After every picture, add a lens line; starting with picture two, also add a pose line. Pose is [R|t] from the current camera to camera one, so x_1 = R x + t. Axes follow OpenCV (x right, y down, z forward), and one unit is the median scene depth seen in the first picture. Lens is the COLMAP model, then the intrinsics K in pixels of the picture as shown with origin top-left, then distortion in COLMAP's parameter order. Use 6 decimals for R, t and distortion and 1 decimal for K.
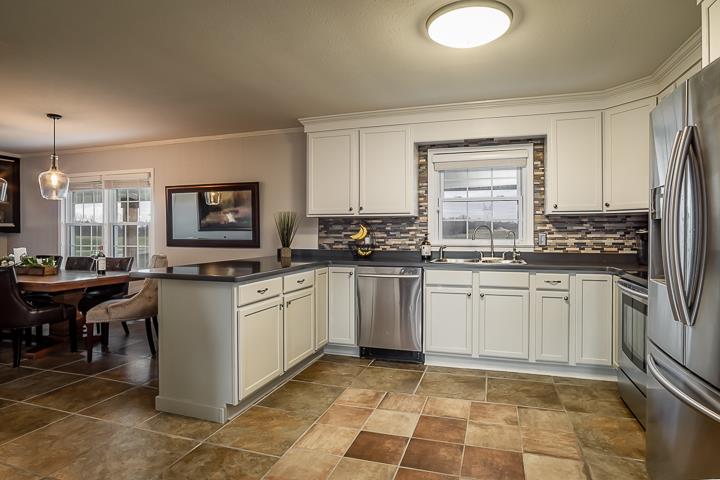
lens RADIAL K [[402.1, 0, 347.3], [0, 402.1, 231.2], [0, 0, 1]] dist [-0.016066, 0.002003]
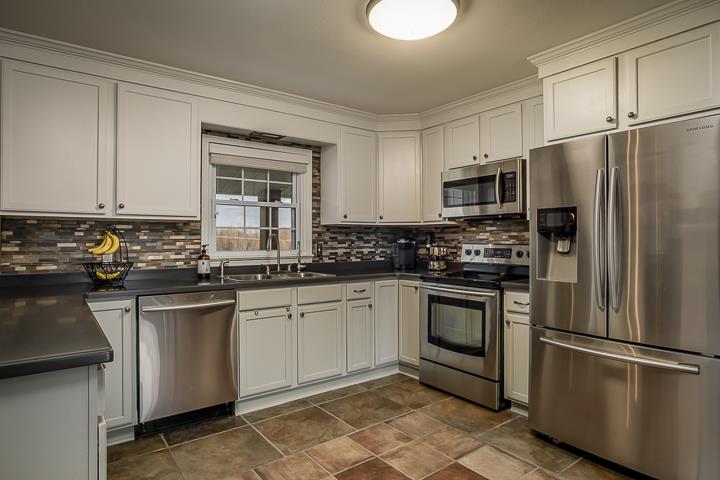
lens RADIAL K [[424.5, 0, 360.2], [0, 424.5, 236.2], [0, 0, 1]] dist [-0.039785, 0.000662]
pose [[0.561152, 0.007262, 0.827681, -0.327578], [0.001460, 0.999951, -0.009763, -0.001653], [-0.827711, 0.006687, 0.561114, 0.342145]]
